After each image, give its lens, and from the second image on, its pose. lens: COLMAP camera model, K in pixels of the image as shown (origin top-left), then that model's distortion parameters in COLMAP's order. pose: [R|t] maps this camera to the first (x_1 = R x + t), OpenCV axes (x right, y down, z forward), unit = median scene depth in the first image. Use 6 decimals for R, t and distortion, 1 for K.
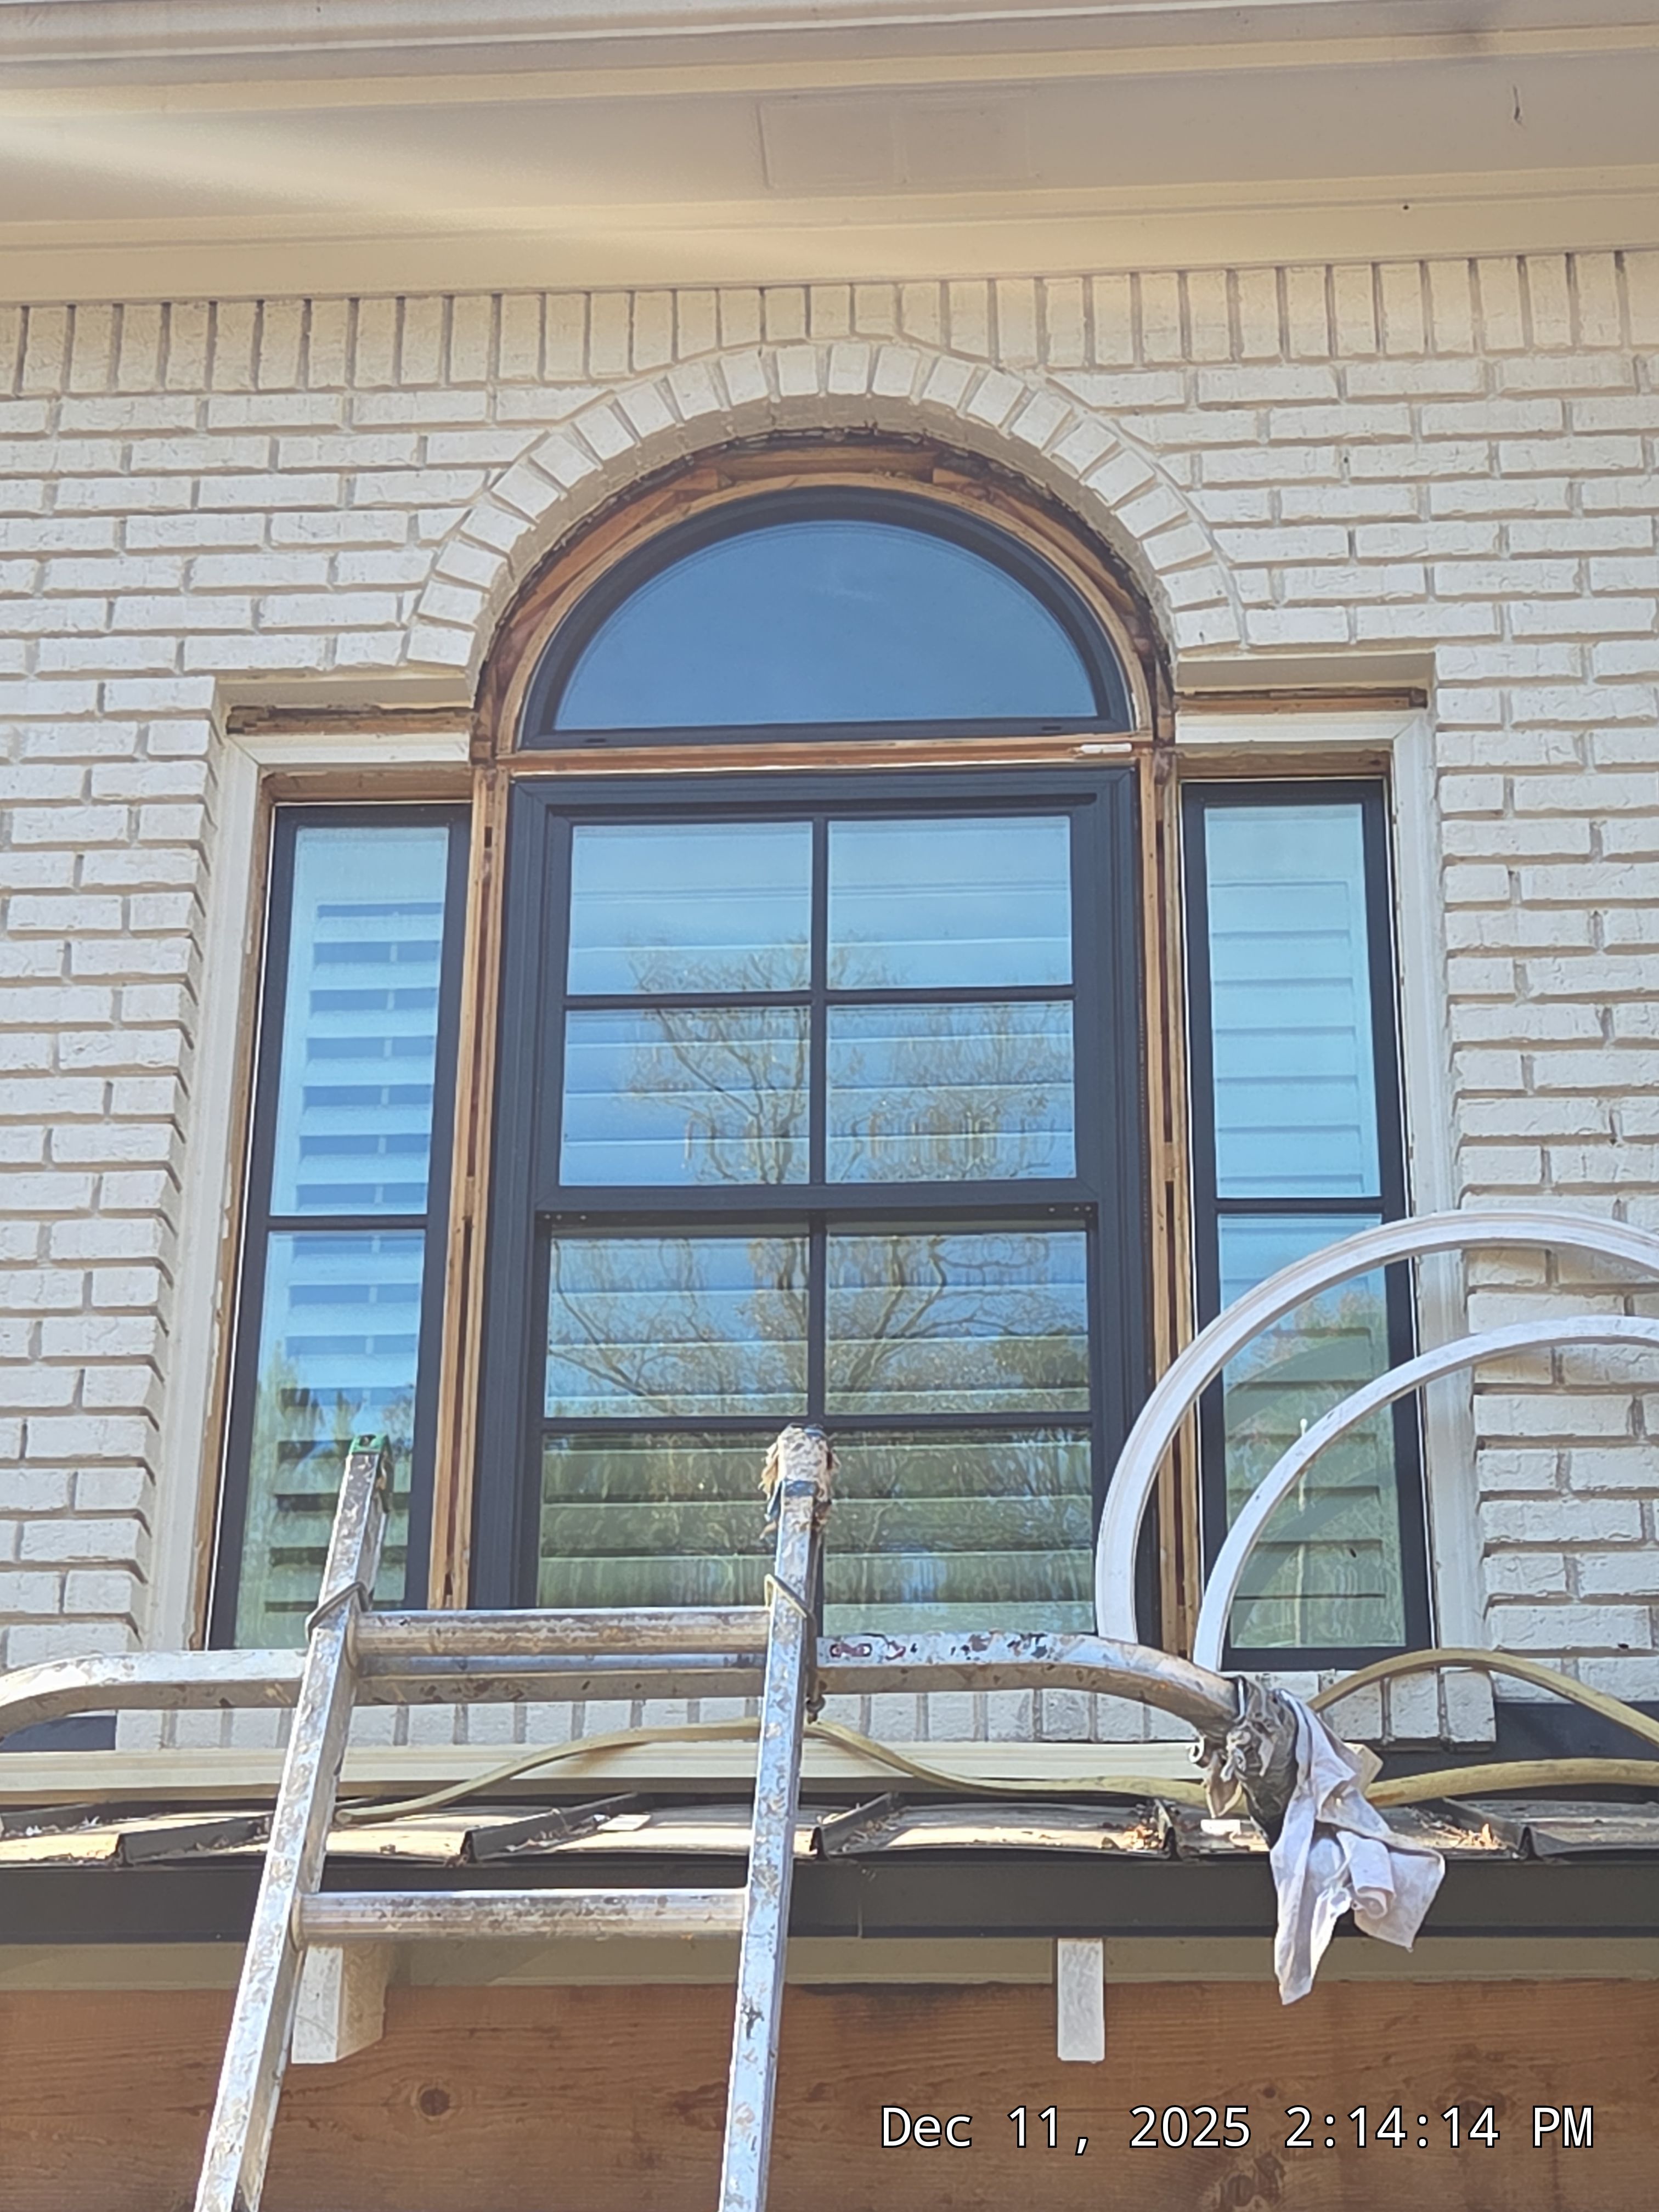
lens RADIAL K [[4281.7, 0, 830.1], [0, 4281.7, 1106.4], [0, 0, 1]] dist [-0.019709, 0.000000]
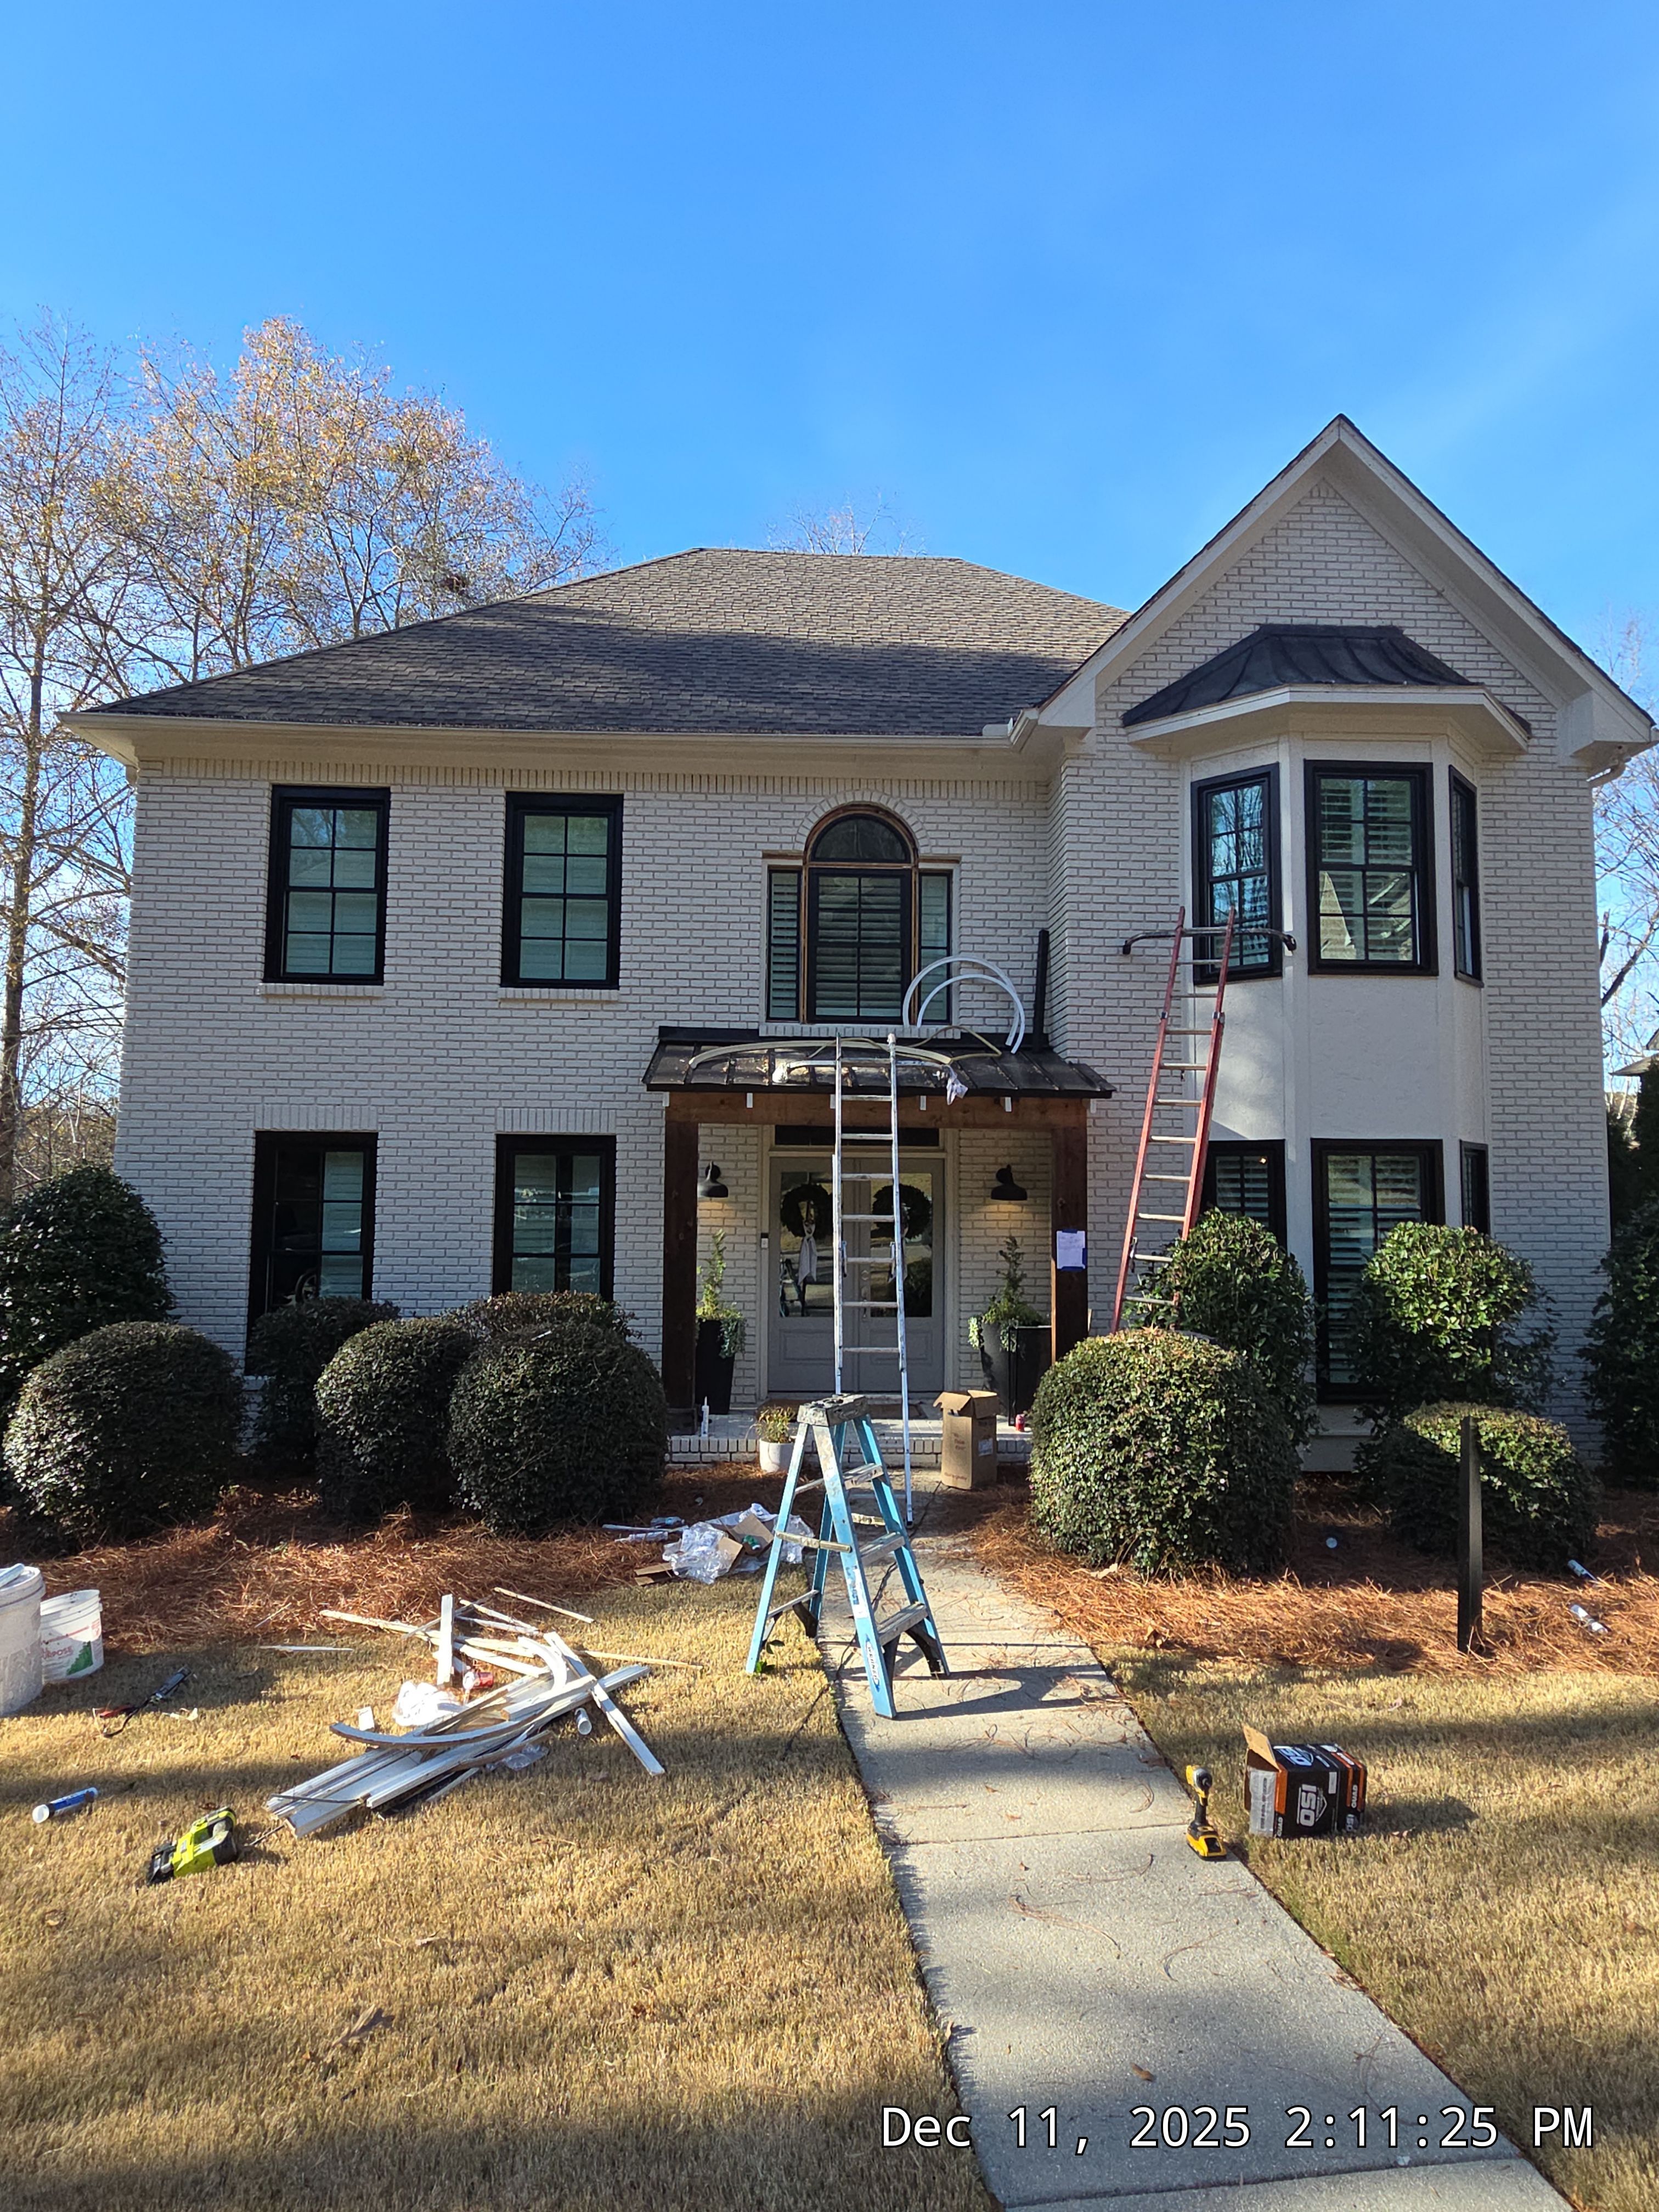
lens RADIAL K [[1496.6, 0, 841.2], [0, 1496.6, 1096.9], [0, 0, 1]] dist [0.045188, -0.028343]
pose [[0.989446, 0.013919, 0.144231, -0.330457], [-0.063853, 0.935402, 0.347774, -0.513008], [-0.130073, -0.353313, 0.926418, -1.078072]]
